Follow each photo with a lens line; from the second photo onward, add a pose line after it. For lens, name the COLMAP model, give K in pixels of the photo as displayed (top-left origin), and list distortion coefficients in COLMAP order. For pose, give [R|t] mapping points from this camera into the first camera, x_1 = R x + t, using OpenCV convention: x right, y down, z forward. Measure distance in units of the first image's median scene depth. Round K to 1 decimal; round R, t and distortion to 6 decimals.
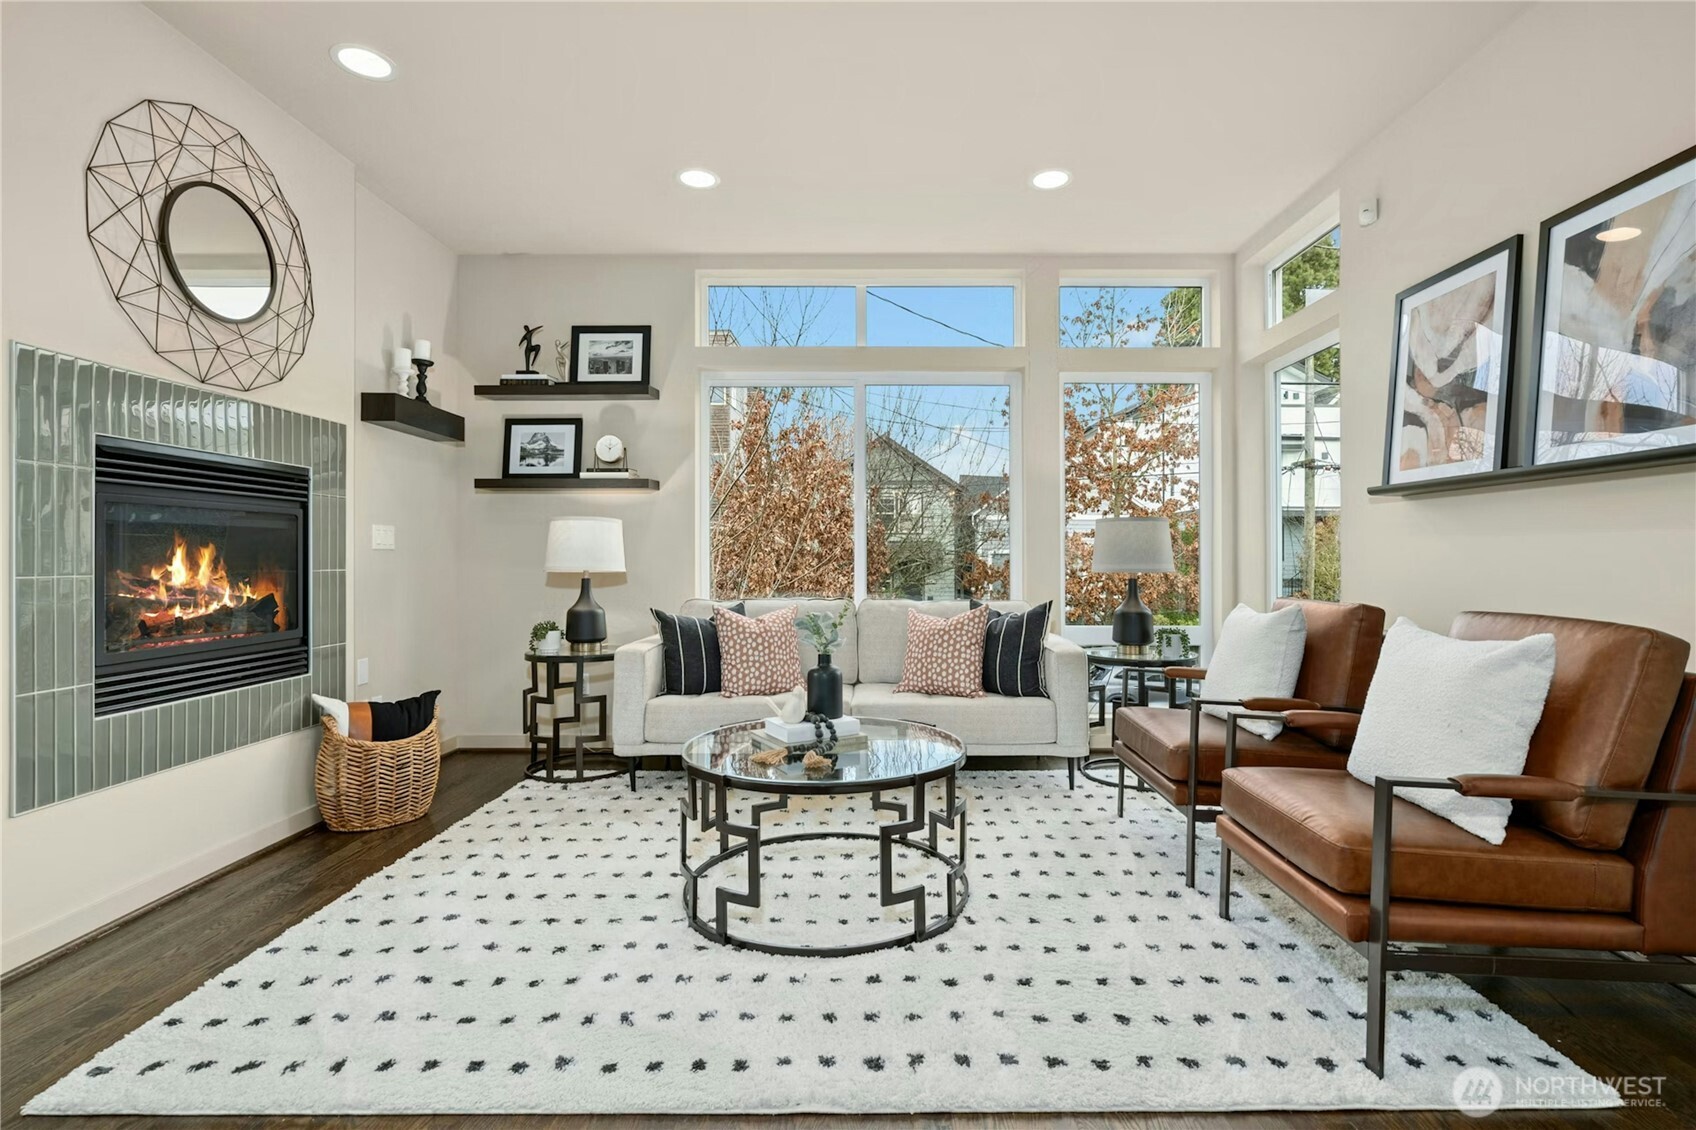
lens RADIAL K [[778.5, 0, 857.9], [0, 778.5, 555.3], [0, 0, 1]] dist [-0.002620, 0.000416]
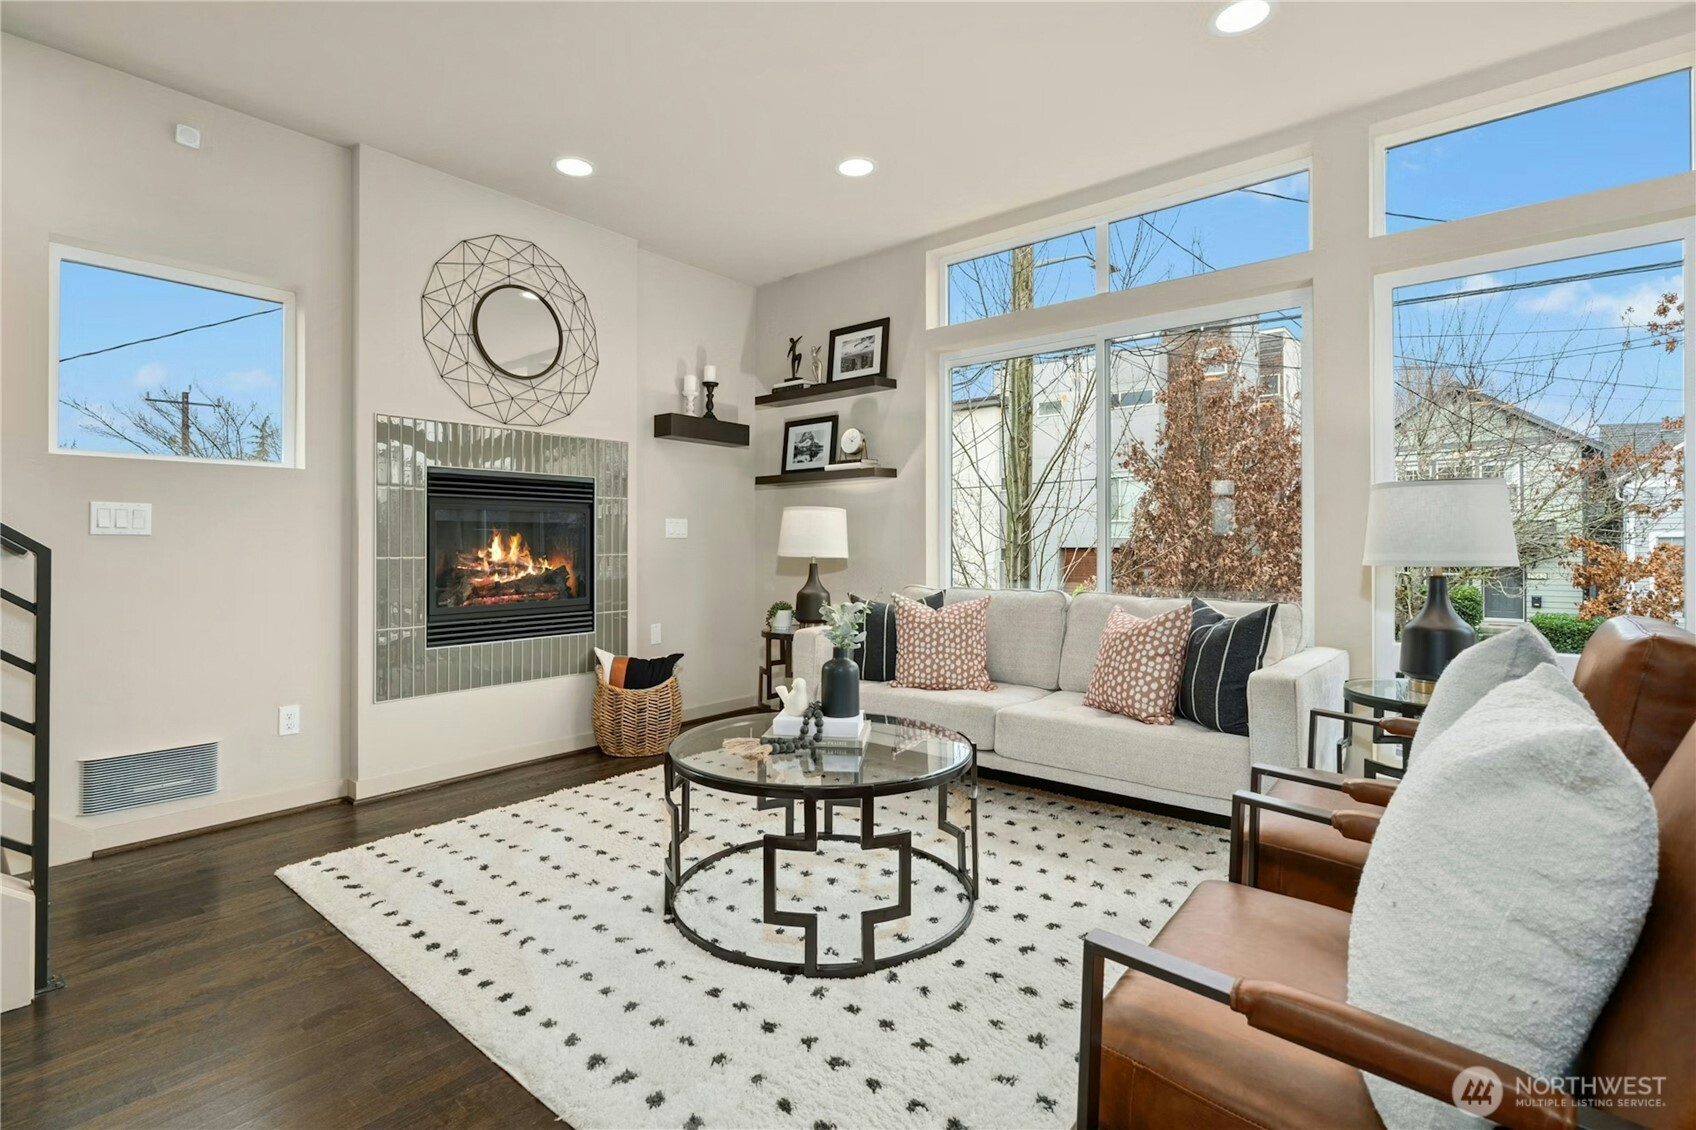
lens RADIAL K [[782.2, 0, 836.3], [0, 782.2, 539.7], [0, 0, 1]] dist [-0.002468, 0.000271]
pose [[0.768134, -0.005282, -0.640267, 0.417666], [0.004359, 0.999986, -0.003021, 0.000133], [0.640274, -0.000471, 0.768147, 0.206455]]
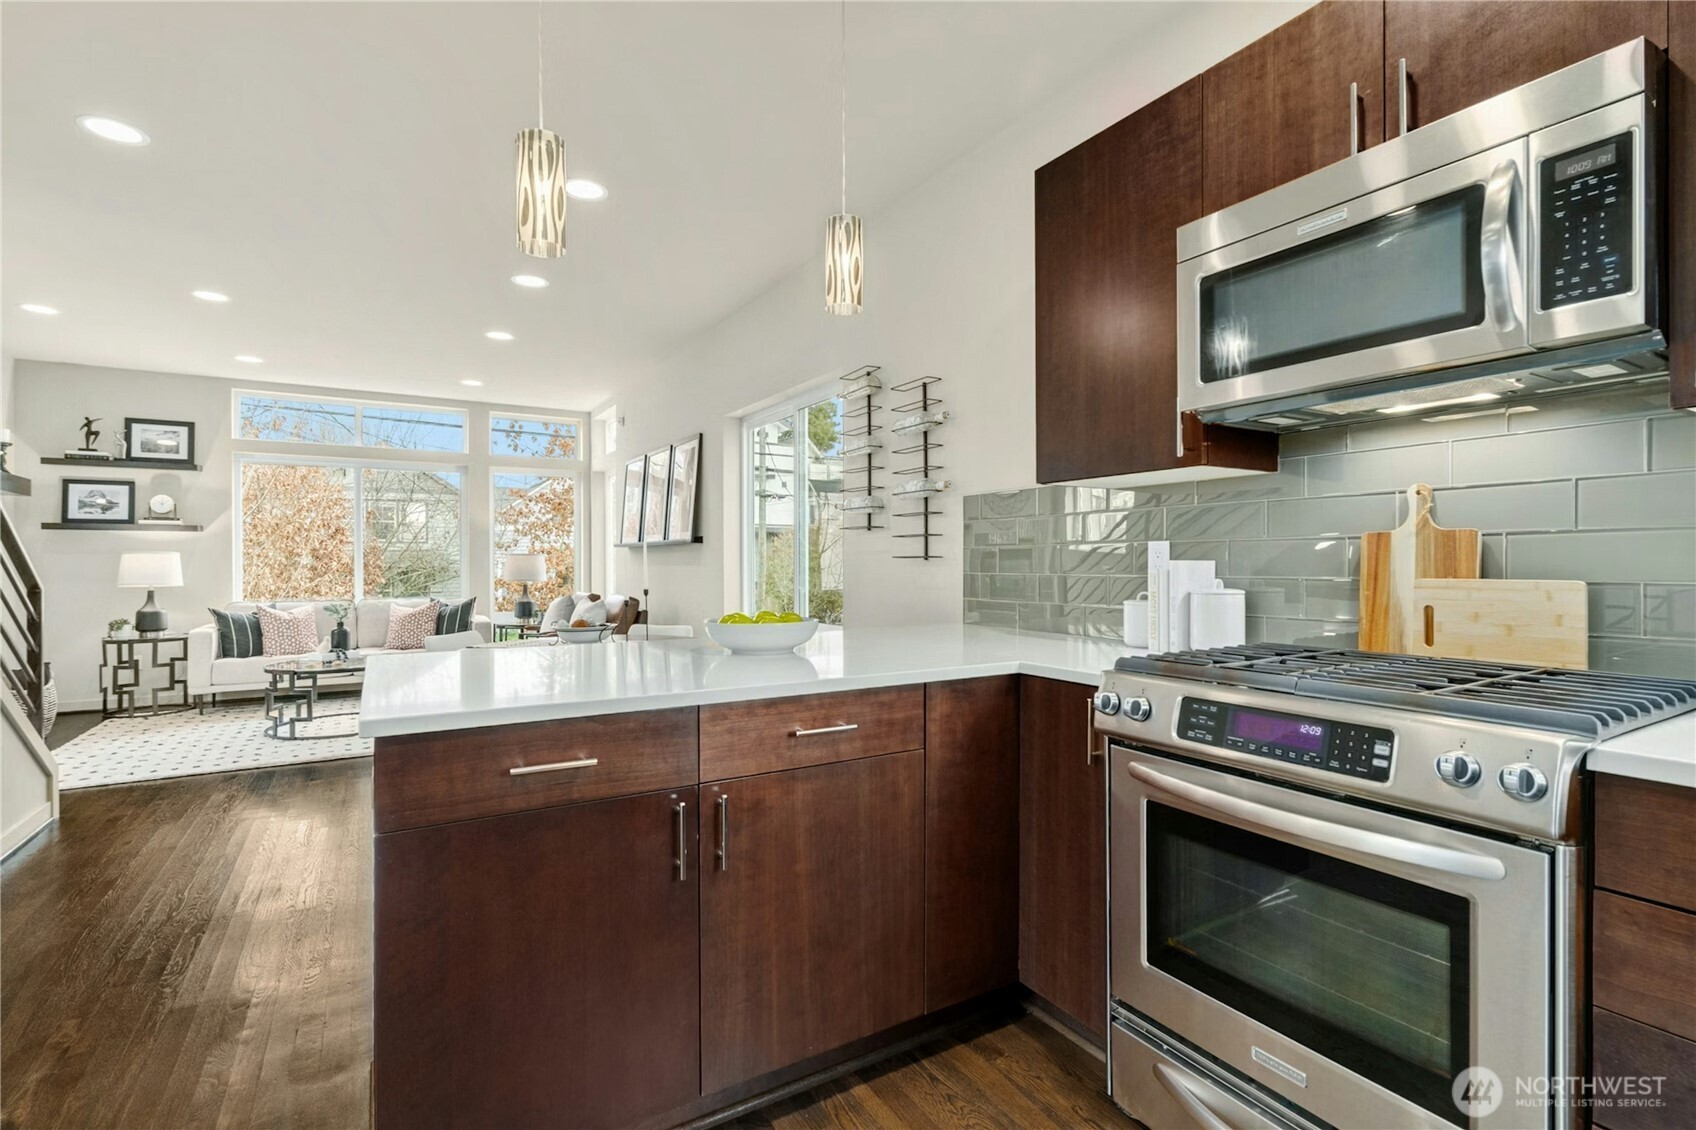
lens RADIAL K [[792.0, 0, 848.0], [0, 792.0, 565.0], [0, 0, 1]] dist [0.000128, 0.000343]
pose [[0.846727, -0.003323, 0.532017, -0.014437], [0.000249, 0.999983, 0.005851, -0.033796], [-0.532028, -0.004821, 0.846713, -1.211052]]
